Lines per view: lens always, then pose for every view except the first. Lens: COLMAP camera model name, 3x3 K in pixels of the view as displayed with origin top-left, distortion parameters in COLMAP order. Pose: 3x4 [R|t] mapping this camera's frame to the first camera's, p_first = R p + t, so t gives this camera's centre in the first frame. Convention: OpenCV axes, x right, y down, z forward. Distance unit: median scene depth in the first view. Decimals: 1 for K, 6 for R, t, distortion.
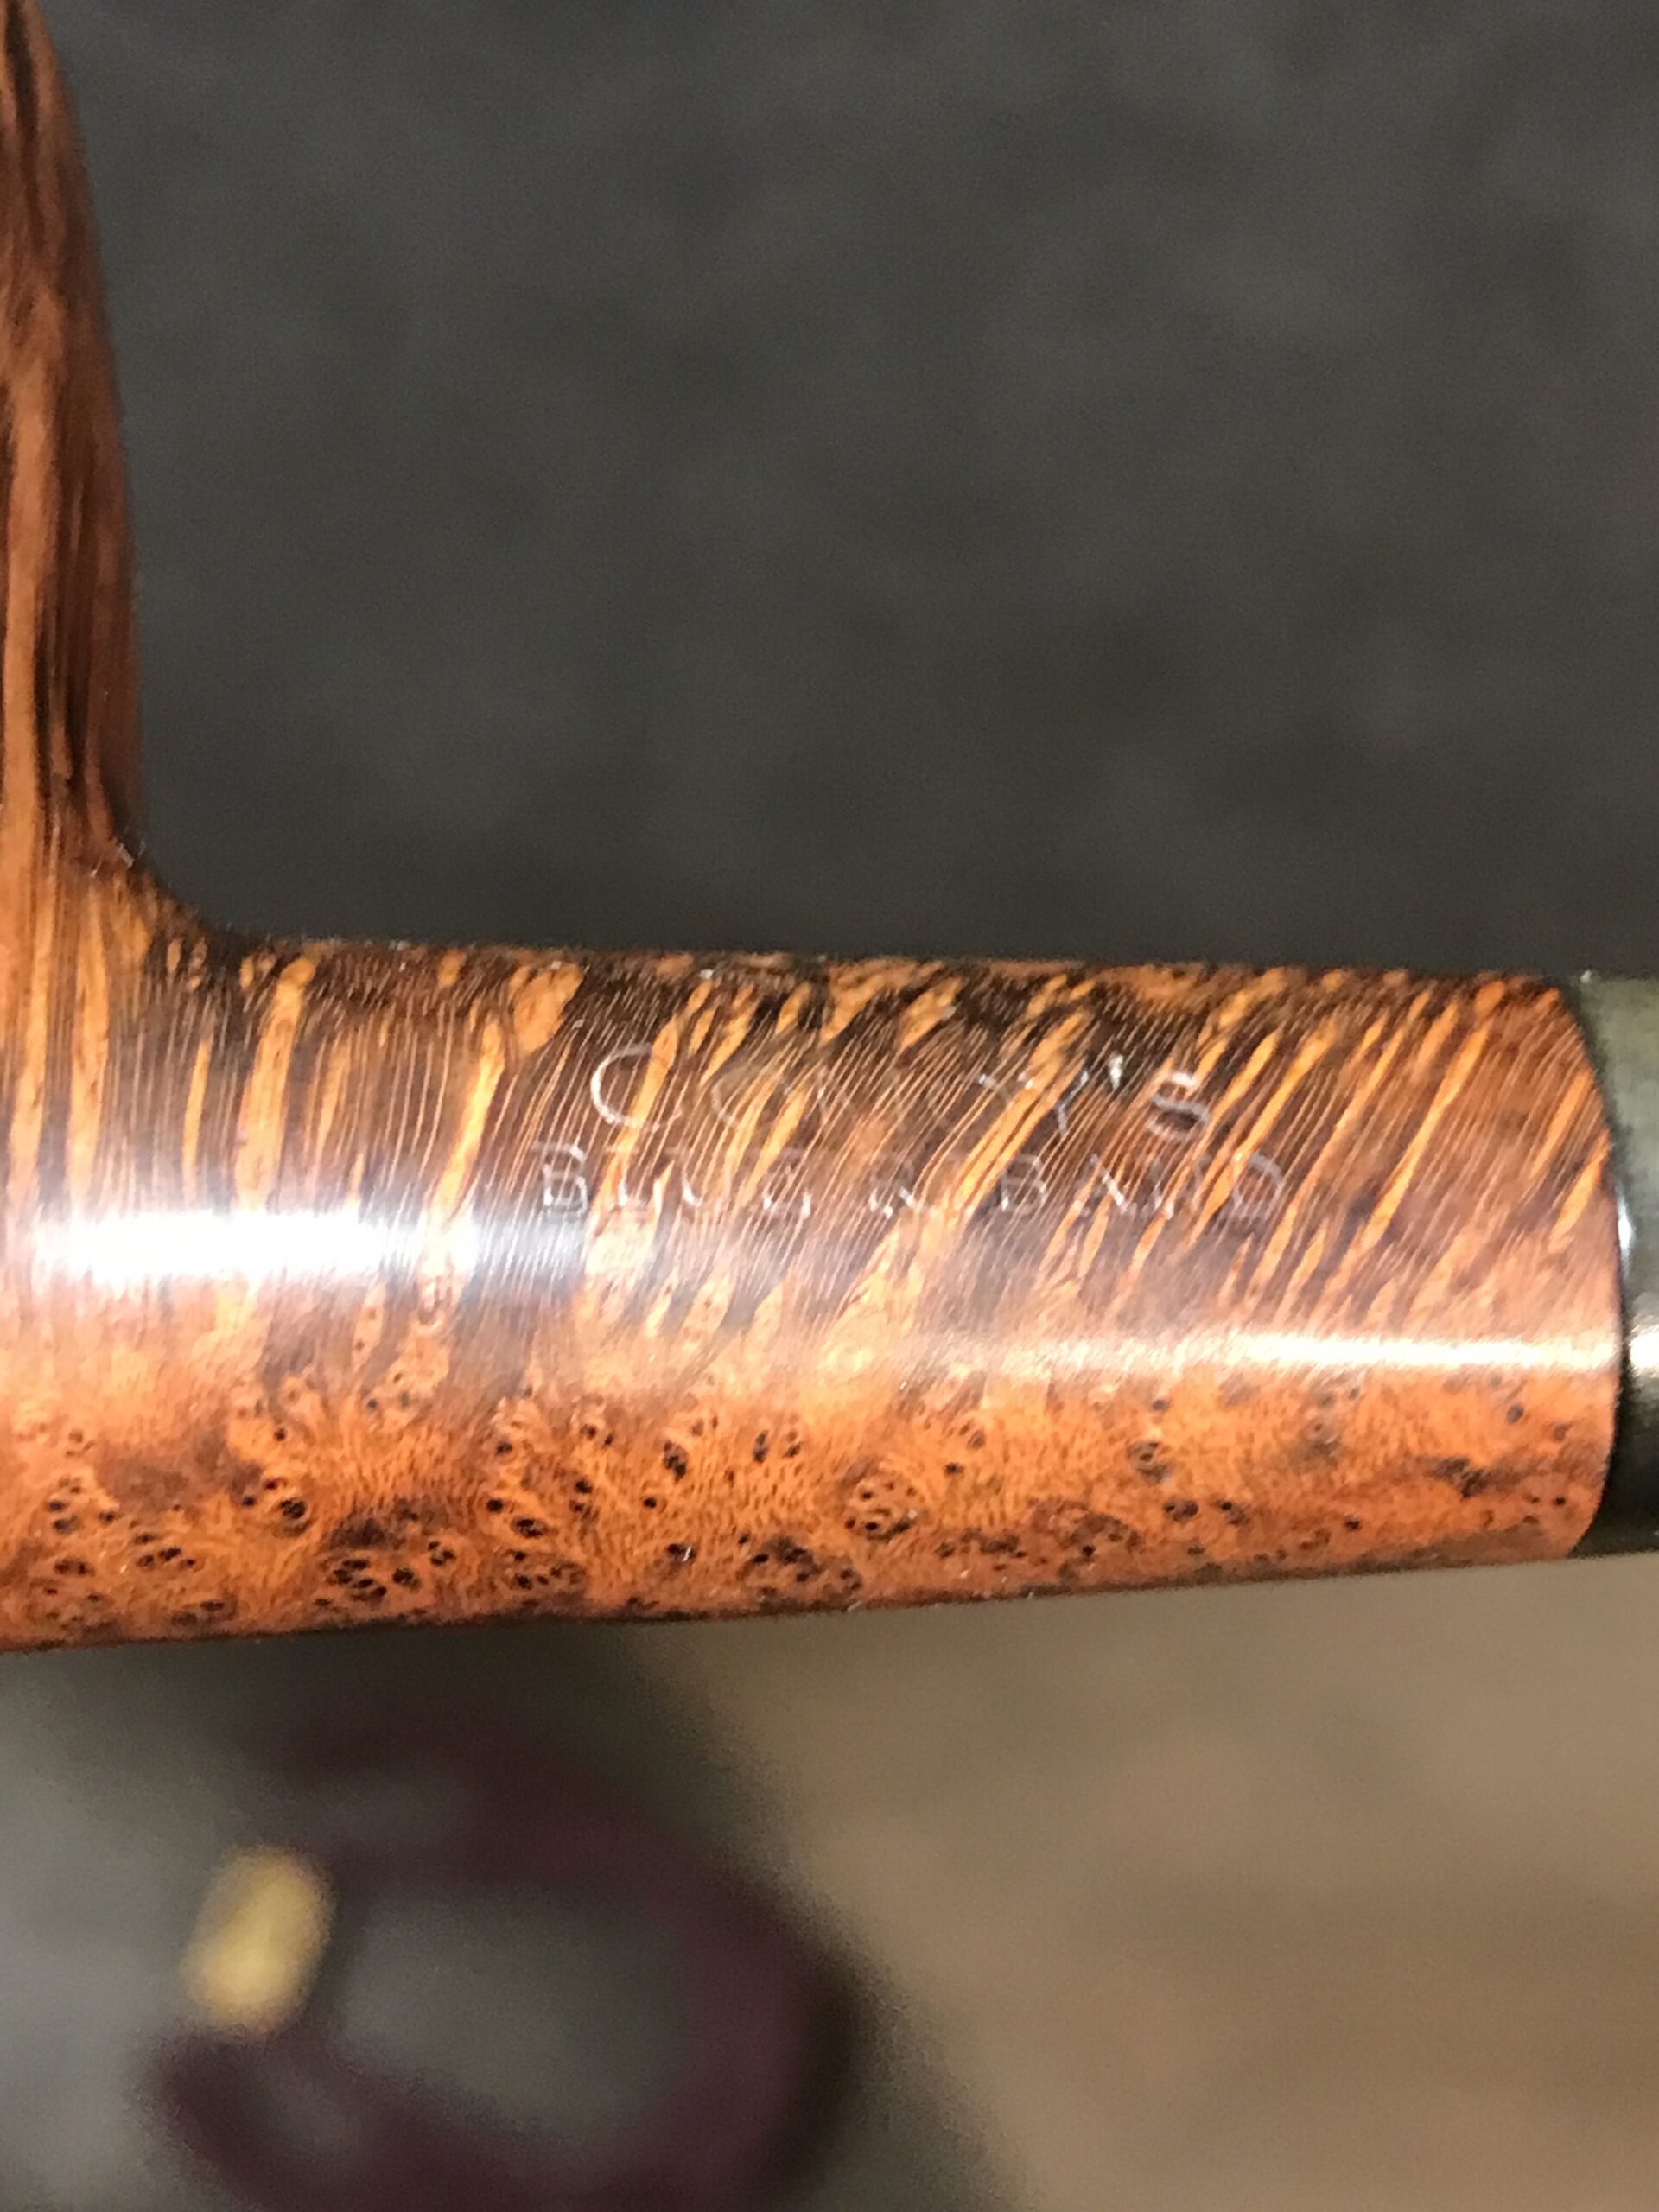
lens RADIAL K [[3833.0, 0, 827.6], [0, 3833.0, 1109.3], [0, 0, 1]] dist [0.205166, 0.000000]
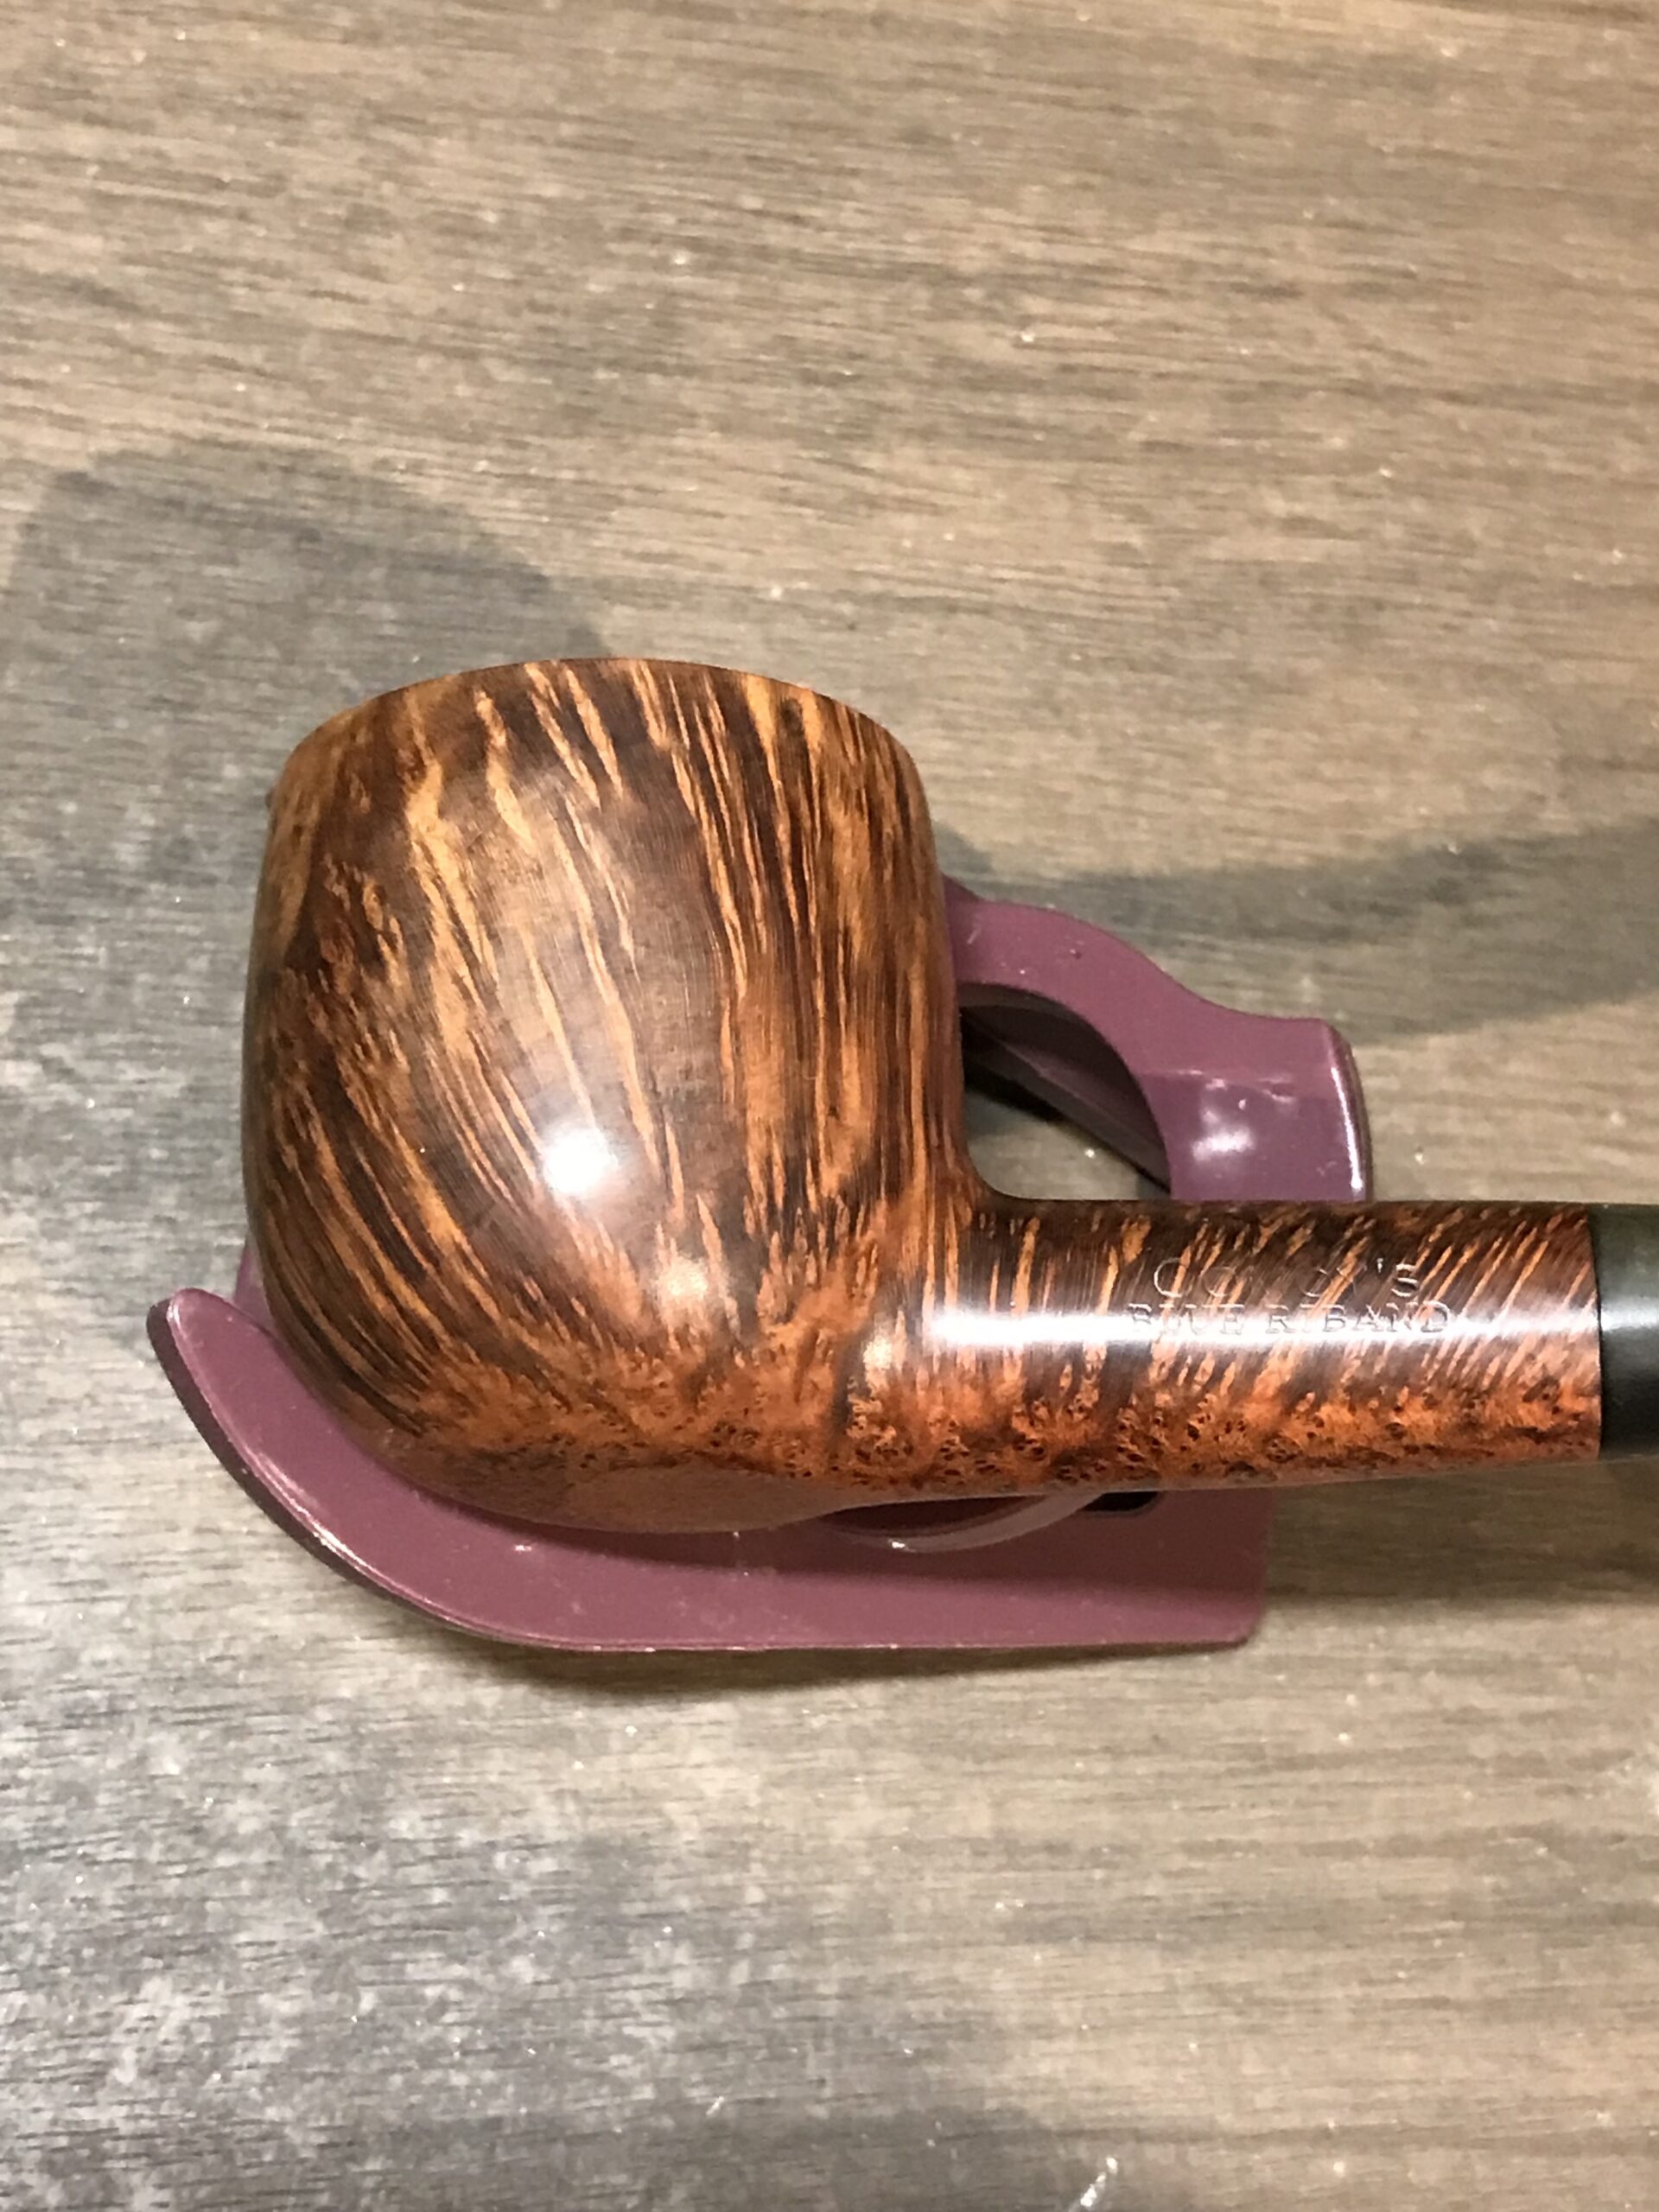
lens RADIAL K [[3833.0, 0, 830.0], [0, 3833.0, 1104.3], [0, 0, 1]] dist [0.205166, 0.000000]
pose [[0.979457, -0.013383, -0.201207, 0.223260], [0.036589, 0.993027, 0.112063, -0.388117], [0.198304, -0.117123, 0.973118, -1.361247]]
